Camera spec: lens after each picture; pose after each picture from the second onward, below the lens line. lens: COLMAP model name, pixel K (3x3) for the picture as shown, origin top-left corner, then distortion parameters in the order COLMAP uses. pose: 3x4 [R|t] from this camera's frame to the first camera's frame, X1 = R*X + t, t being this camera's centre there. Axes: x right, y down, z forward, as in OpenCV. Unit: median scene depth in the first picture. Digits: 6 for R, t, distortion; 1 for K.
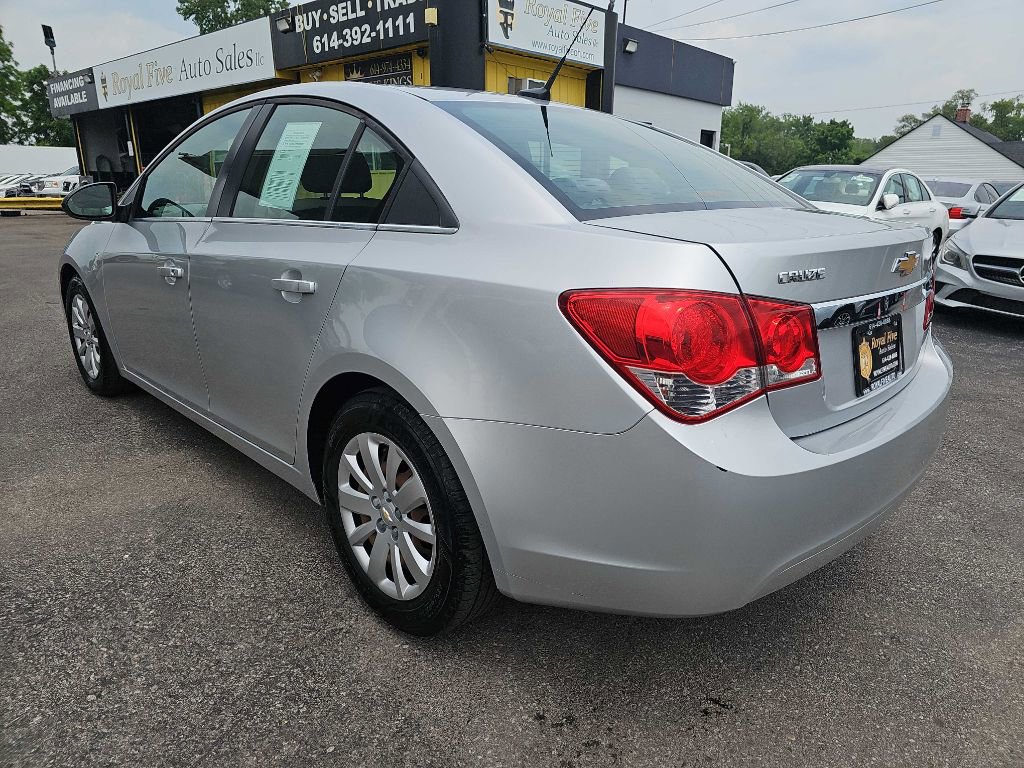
lens RADIAL K [[687.5, 0, 526.8], [0, 687.5, 386.0], [0, 0, 1]] dist [0.057077, -0.045465]
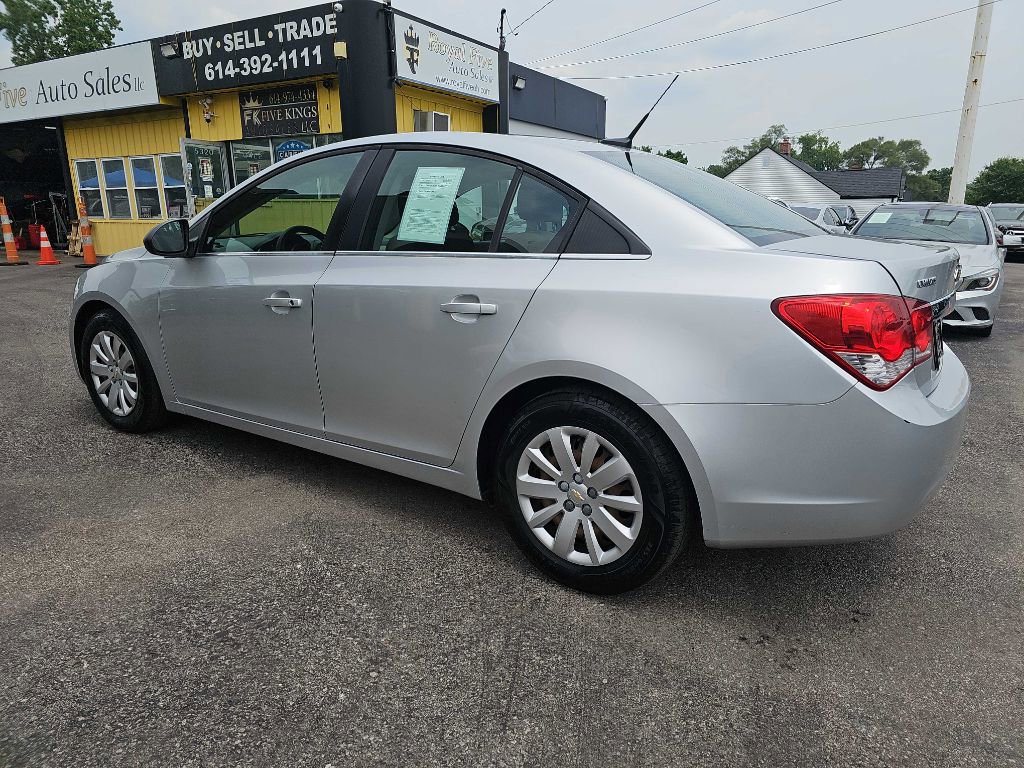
lens RADIAL K [[696.8, 0, 512.0], [0, 696.8, 384.0], [0, 0, 1]] dist [0.064649, -0.047732]
pose [[0.977302, -0.060230, 0.203107, -0.127174], [0.068130, 0.997159, -0.032128, 0.006123], [-0.200595, 0.045236, 0.978629, -0.037970]]
